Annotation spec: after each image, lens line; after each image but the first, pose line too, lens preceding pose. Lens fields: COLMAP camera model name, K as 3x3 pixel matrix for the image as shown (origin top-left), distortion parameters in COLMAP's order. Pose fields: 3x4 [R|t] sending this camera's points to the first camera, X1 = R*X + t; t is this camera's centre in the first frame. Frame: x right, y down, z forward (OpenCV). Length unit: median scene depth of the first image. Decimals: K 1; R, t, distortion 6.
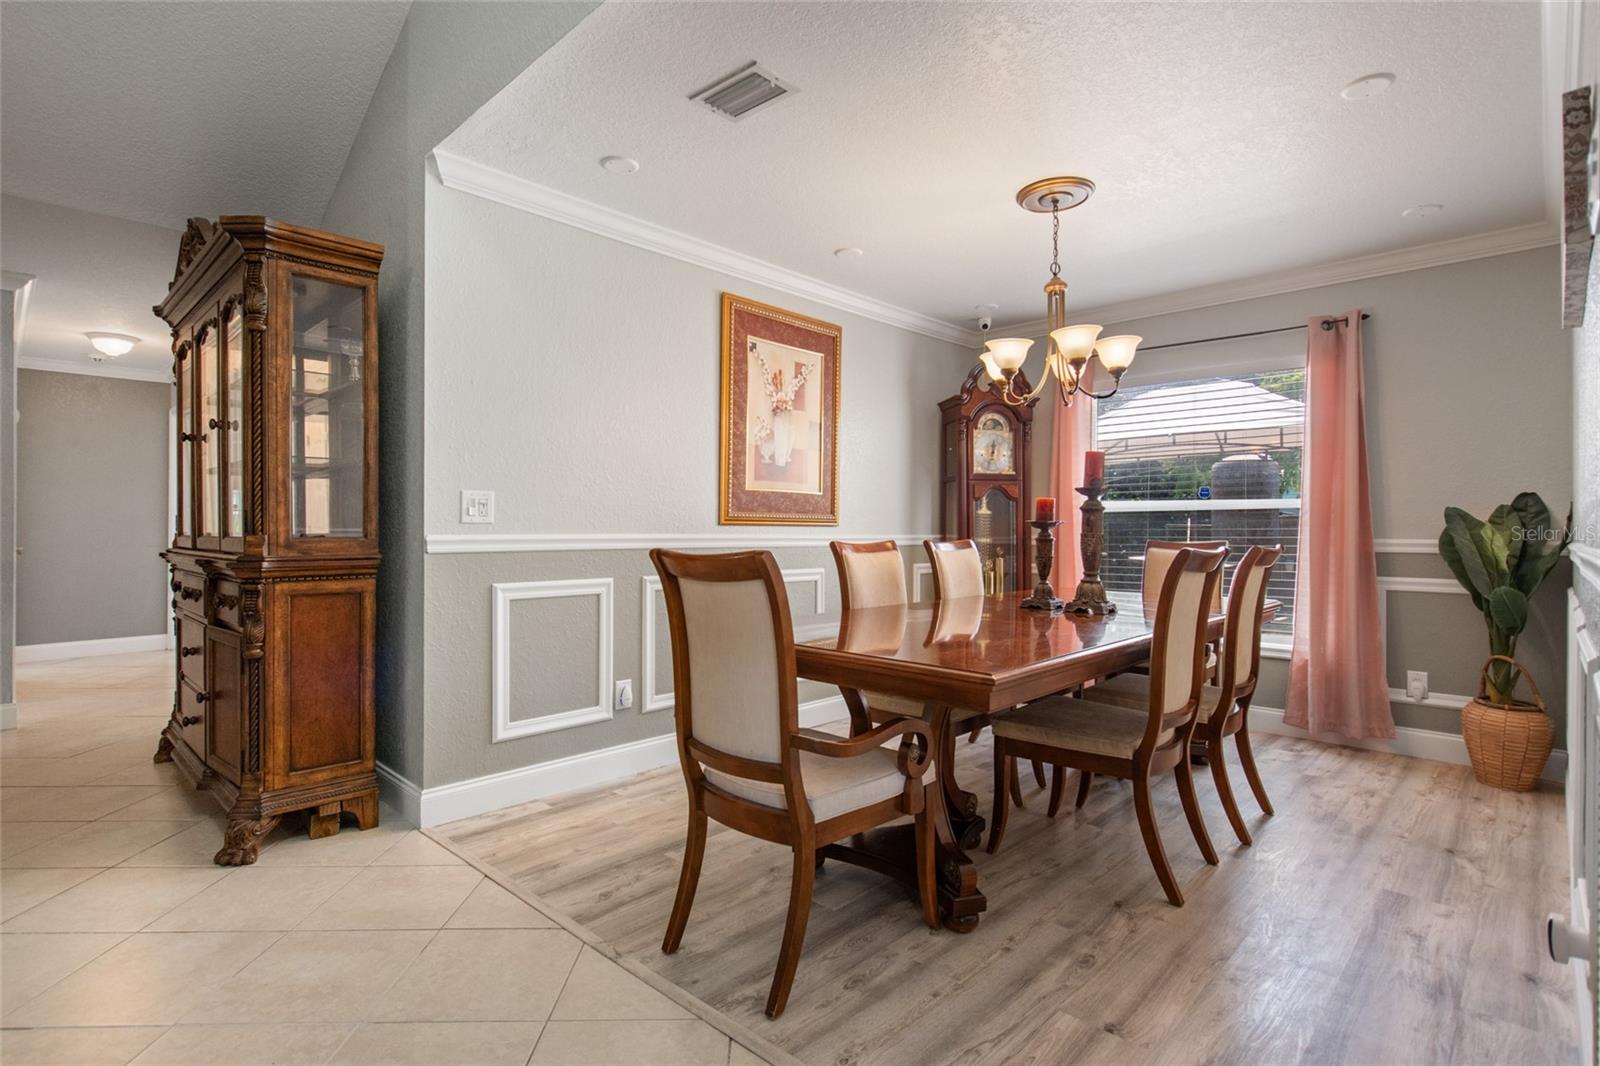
lens RADIAL K [[772.6, 0, 800.0], [0, 772.6, 533.0], [0, 0, 1]] dist [-0.001745, -0.000419]
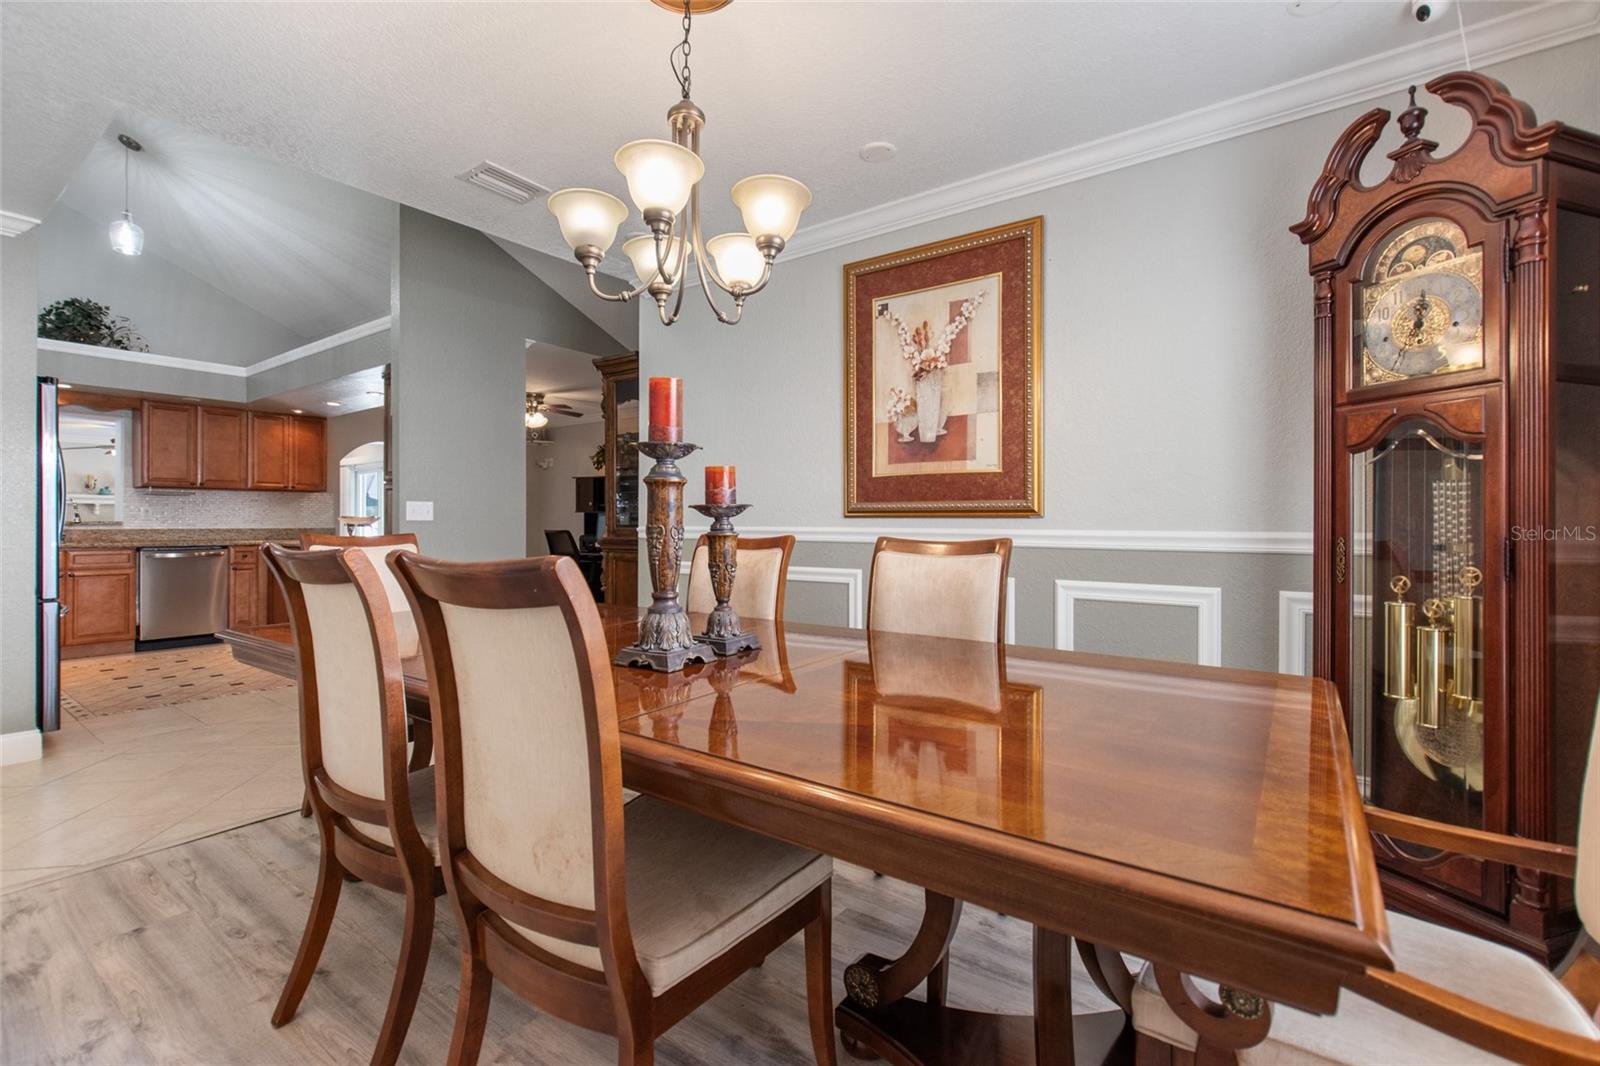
lens RADIAL K [[708.6, 0, 782.8], [0, 708.6, 521.6], [0, 0, 1]] dist [0.000839, 0.001531]
pose [[0.132059, -0.009616, -0.991195, 0.680930], [-0.008731, 0.999903, -0.010864, 0.003751], [0.991203, 0.010088, 0.131962, 0.765878]]
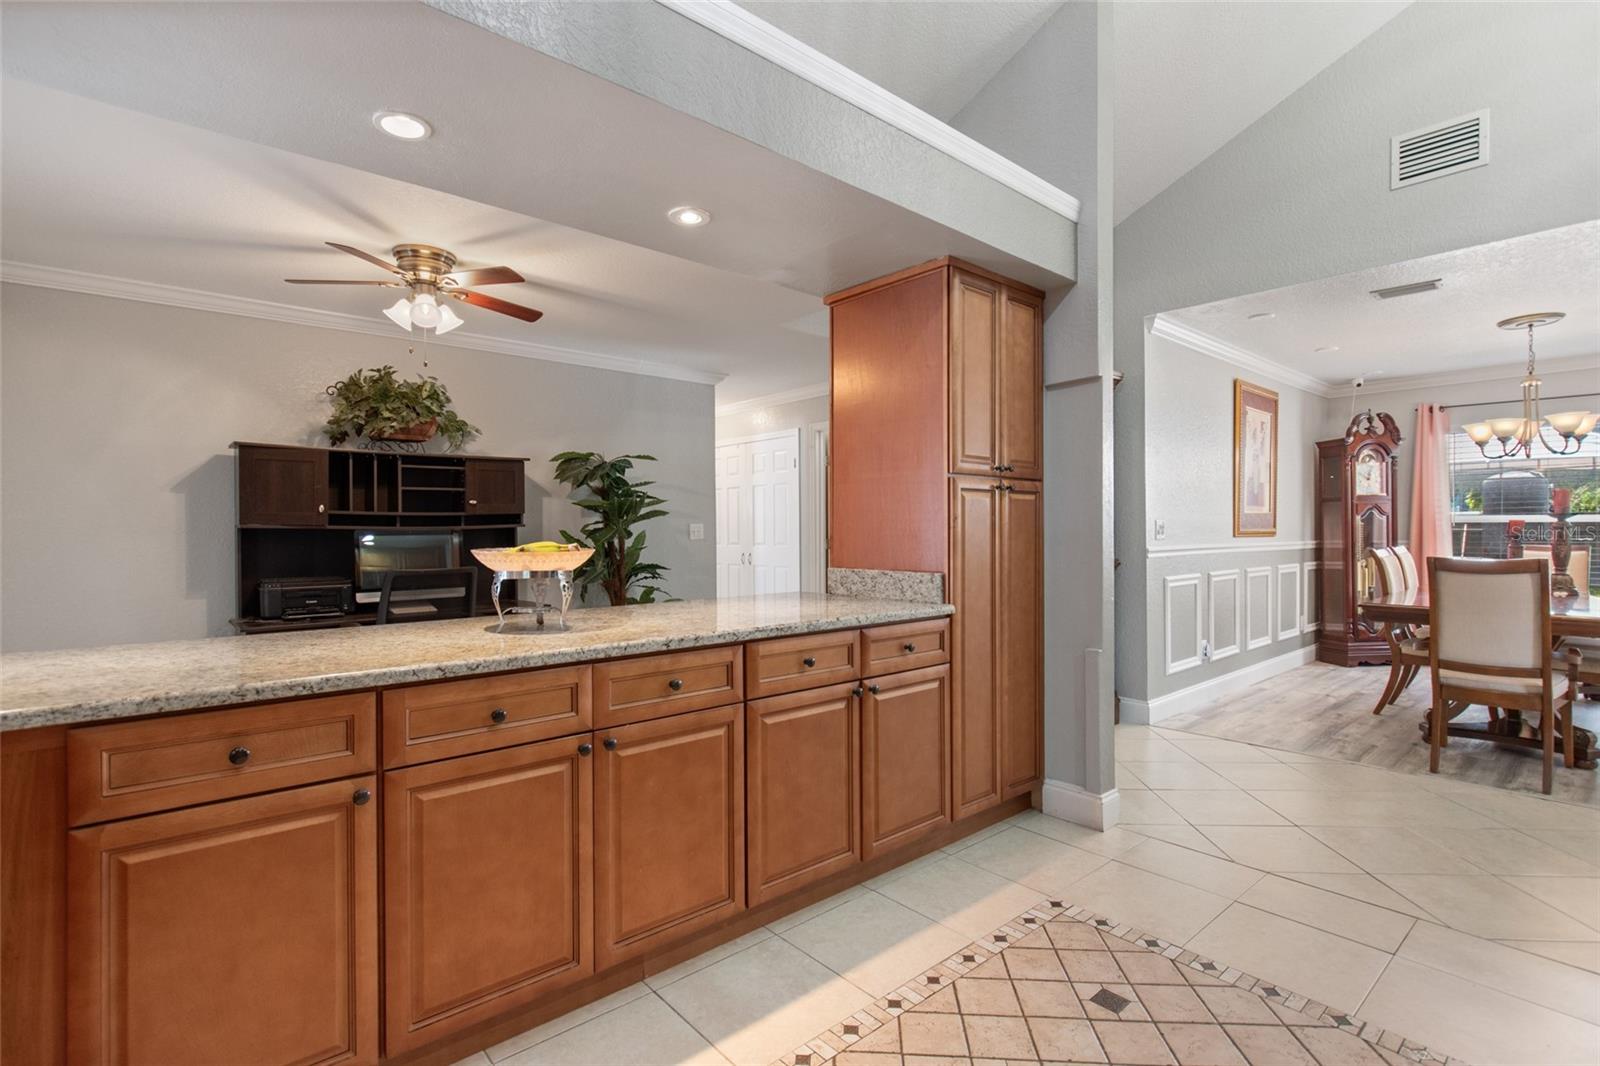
lens RADIAL K [[756.0, 0, 800.3], [0, 756.0, 526.9], [0, 0, 1]] dist [-0.003110, -0.000618]
pose [[0.997046, -0.008323, -0.076357, -0.768552], [0.007679, 0.999932, -0.008722, -0.021084], [0.076424, 0.008110, 0.997042, -0.461429]]
